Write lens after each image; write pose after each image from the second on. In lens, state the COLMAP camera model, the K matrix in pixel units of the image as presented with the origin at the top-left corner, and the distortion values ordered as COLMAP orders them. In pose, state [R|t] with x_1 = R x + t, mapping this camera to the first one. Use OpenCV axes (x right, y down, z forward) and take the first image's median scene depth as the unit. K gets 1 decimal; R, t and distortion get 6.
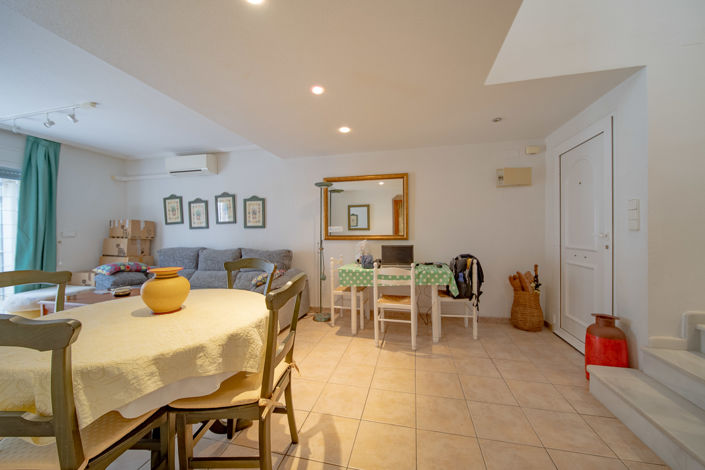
lens RADIAL K [[258.5, 0, 352.5], [0, 258.5, 235.0], [0, 0, 1]] dist [-0.000561, -0.000041]
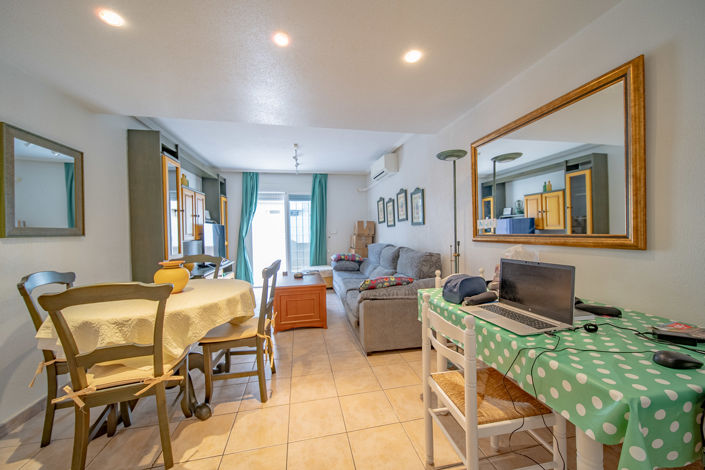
lens RADIAL K [[258.5, 0, 352.5], [0, 258.5, 235.0], [0, 0, 1]] dist [-0.000561, -0.000041]
pose [[0.419889, 0.010804, -0.907511, 0.349057], [0.009988, 0.999814, 0.016524, -0.010832], [0.907520, -0.016002, 0.419703, 0.481649]]
